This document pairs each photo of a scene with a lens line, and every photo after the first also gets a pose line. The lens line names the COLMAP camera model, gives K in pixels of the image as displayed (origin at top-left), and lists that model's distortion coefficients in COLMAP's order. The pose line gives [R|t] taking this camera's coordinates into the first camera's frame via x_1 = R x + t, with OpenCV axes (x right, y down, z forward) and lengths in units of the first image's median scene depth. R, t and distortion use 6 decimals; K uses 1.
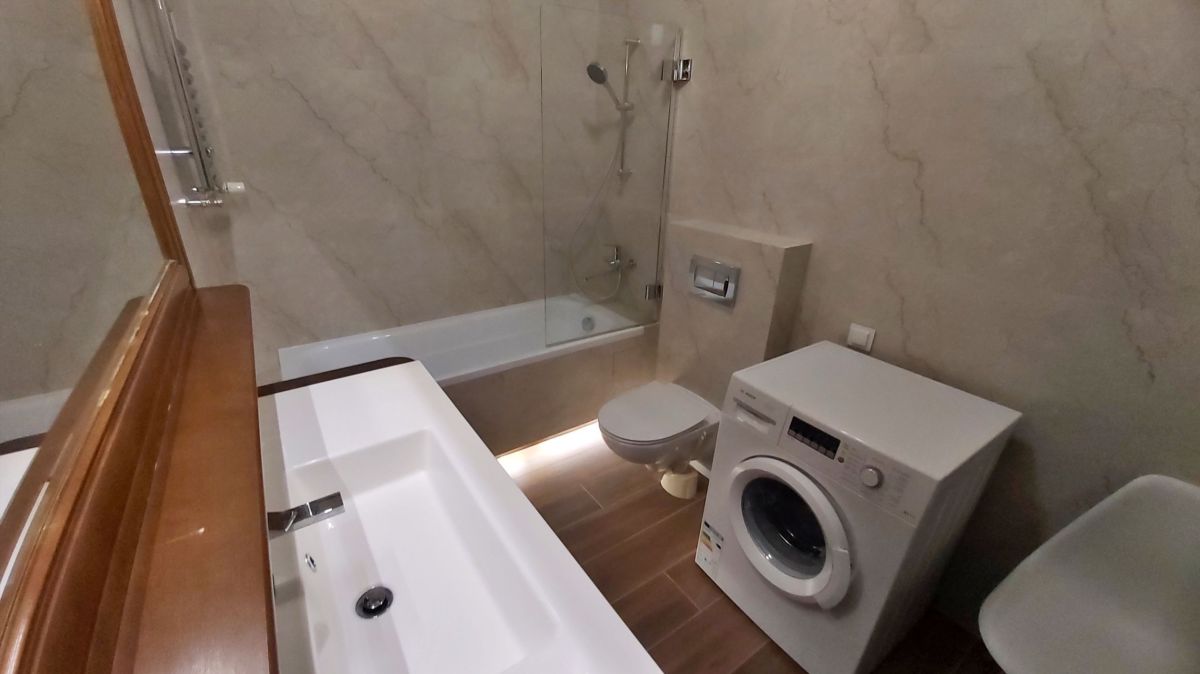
lens RADIAL K [[474.6, 0, 578.8], [0, 474.6, 338.7], [0, 0, 1]] dist [0.019347, -0.014280]
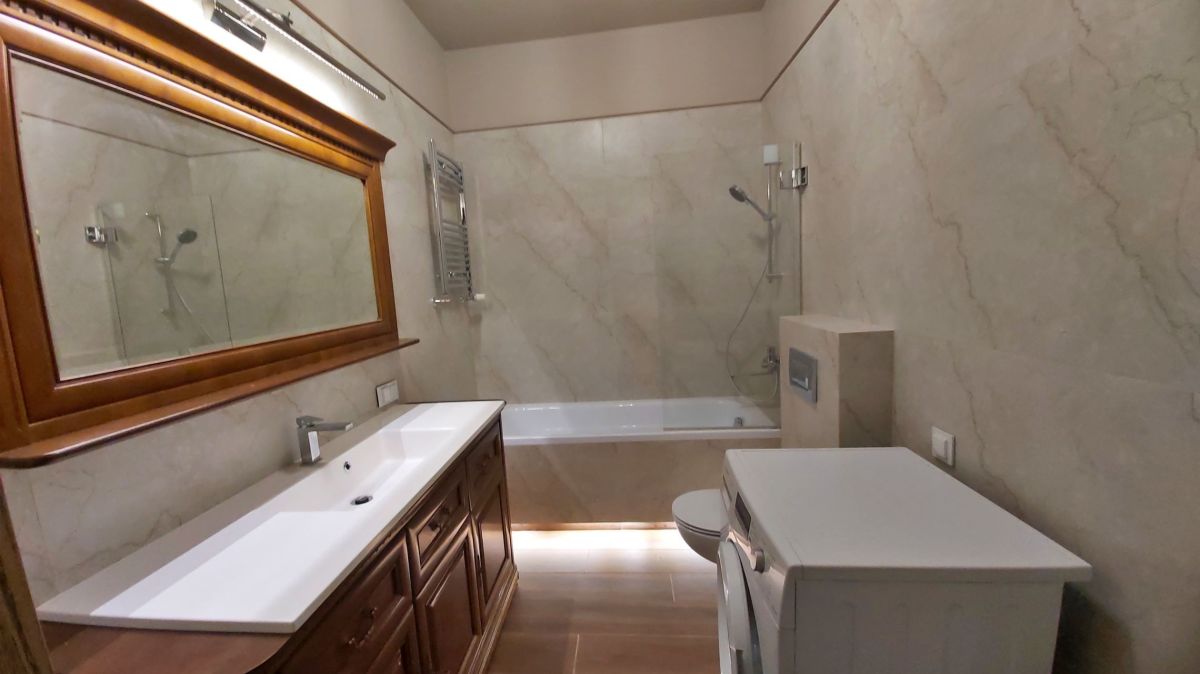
lens RADIAL K [[474.6, 0, 578.8], [0, 474.6, 338.7], [0, 0, 1]] dist [0.019347, -0.014280]
pose [[0.770442, 0.017306, -0.637275, 0.598653], [-0.186956, 0.961814, -0.199904, 0.088918], [0.609480, 0.273157, 0.744257, 0.026604]]
